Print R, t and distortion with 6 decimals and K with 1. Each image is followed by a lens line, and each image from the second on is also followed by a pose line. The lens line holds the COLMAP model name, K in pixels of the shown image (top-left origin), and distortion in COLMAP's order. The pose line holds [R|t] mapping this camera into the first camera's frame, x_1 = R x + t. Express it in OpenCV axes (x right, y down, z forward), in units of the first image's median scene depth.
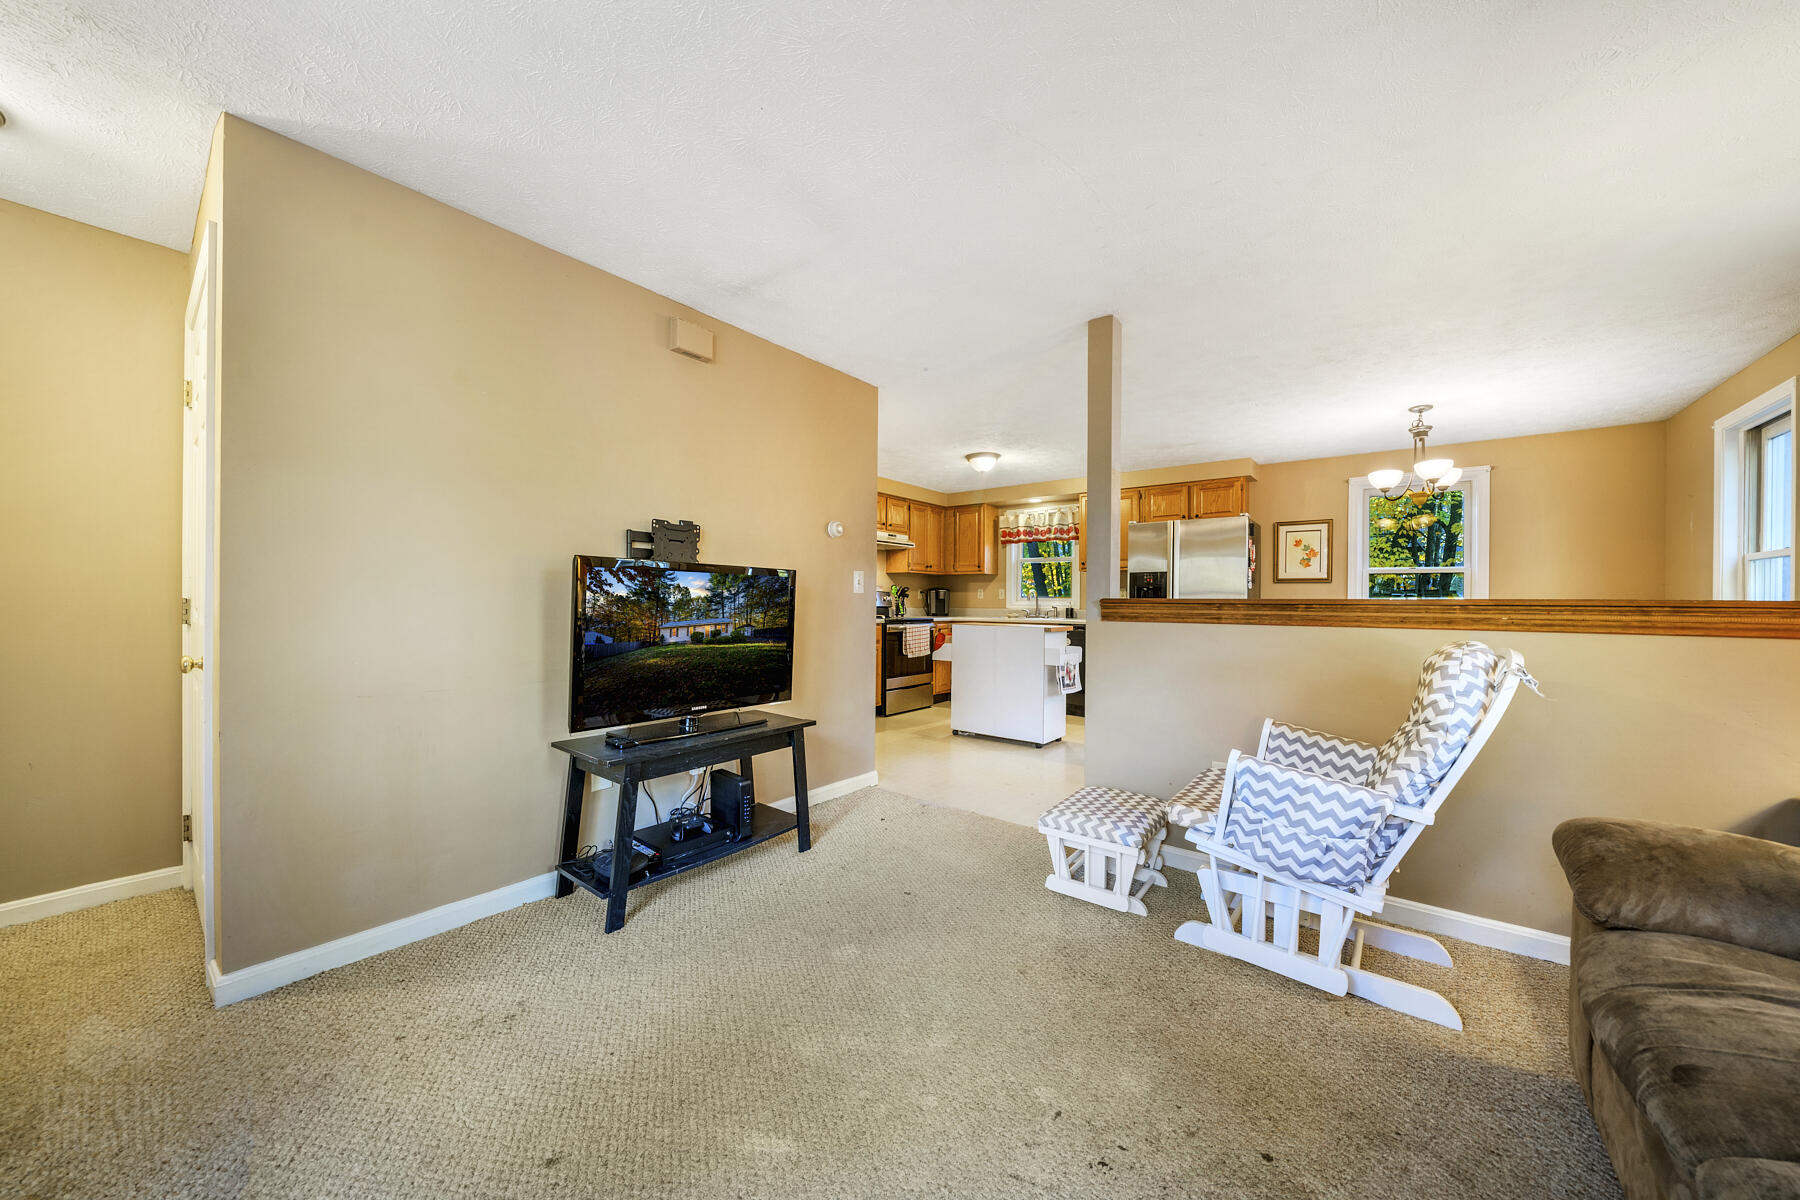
lens RADIAL K [[632.0, 0, 896.6], [0, 632.0, 599.1], [0, 0, 1]] dist [-0.014219, 0.000161]
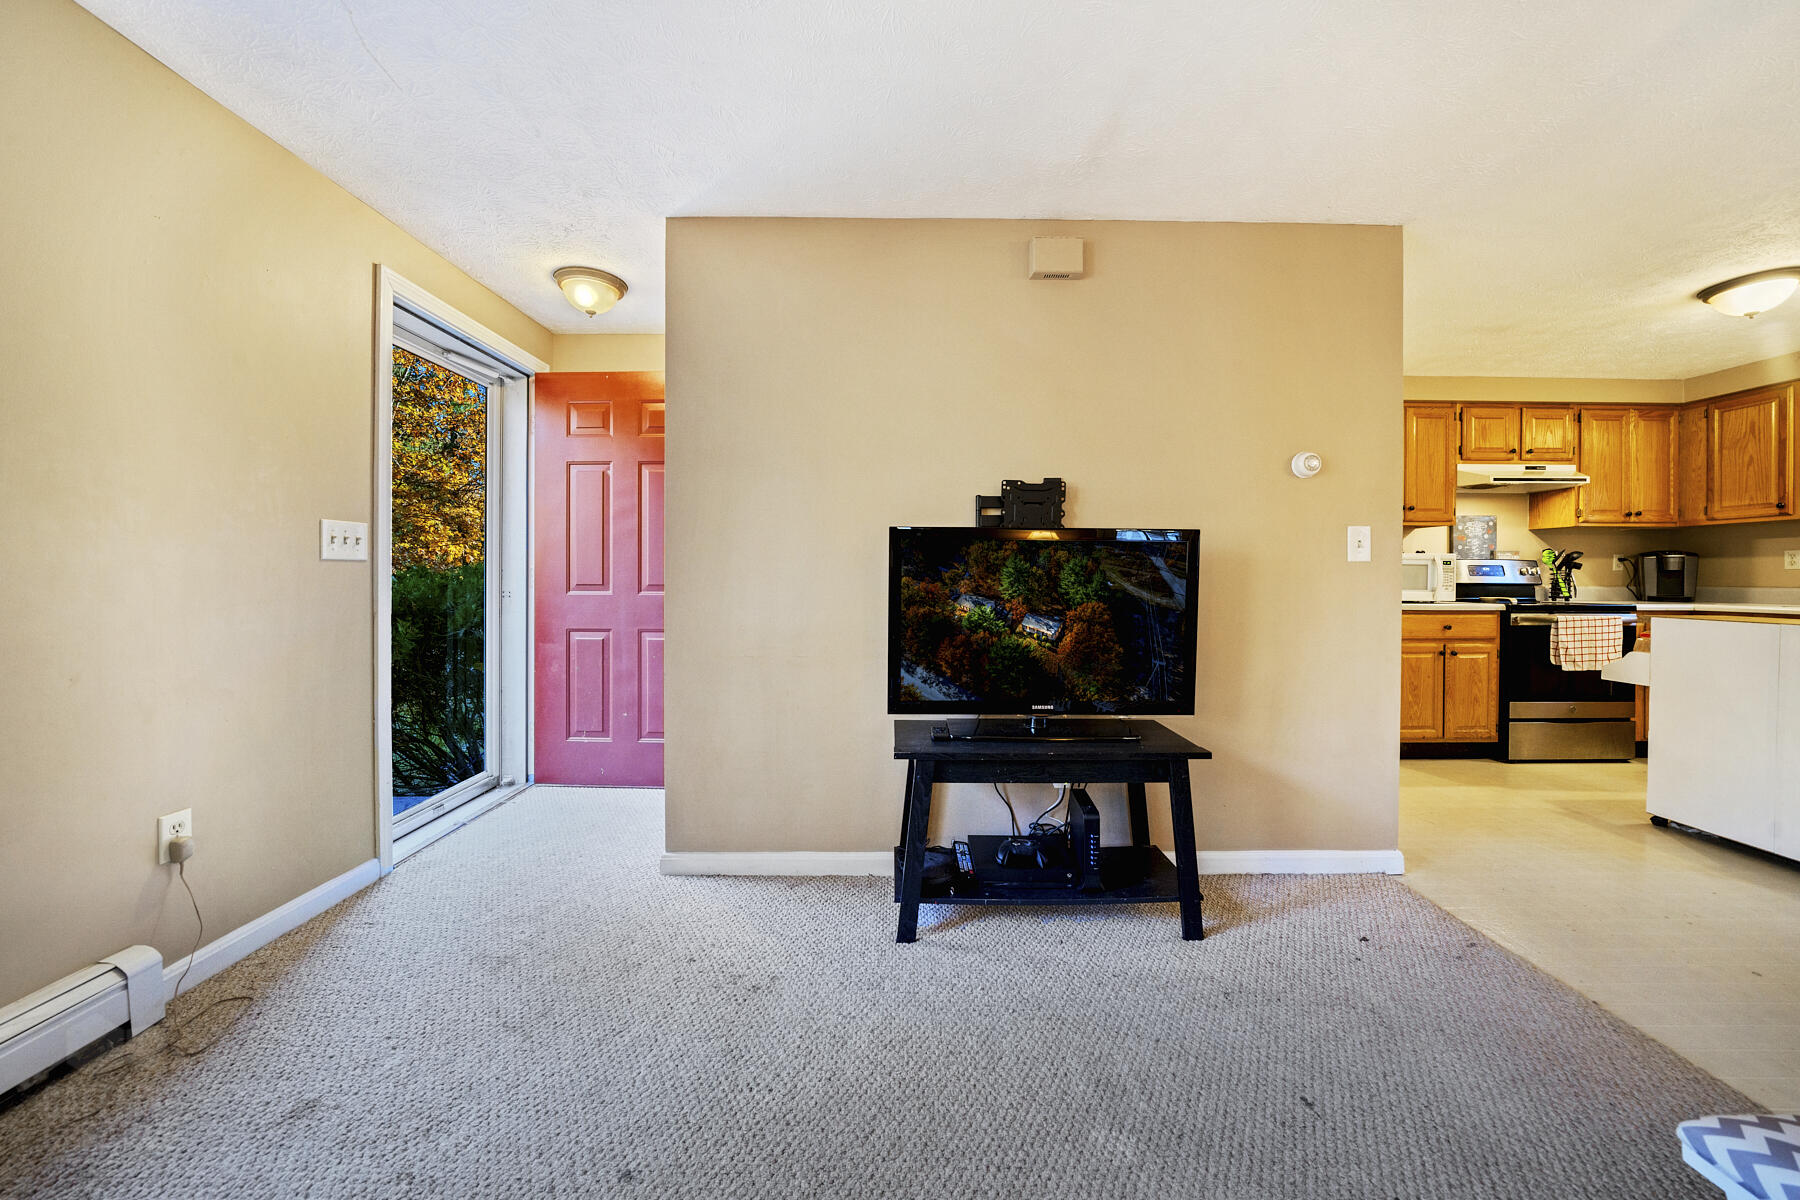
lens RADIAL K [[632.0, 0, 901.2], [0, 632.0, 578.5], [0, 0, 1]] dist [-0.014219, 0.000161]
pose [[0.622680, -0.005693, -0.782456, 0.083739], [0.006867, 0.999975, -0.001811, 0.003294], [0.782447, -0.004246, 0.622703, 0.145420]]
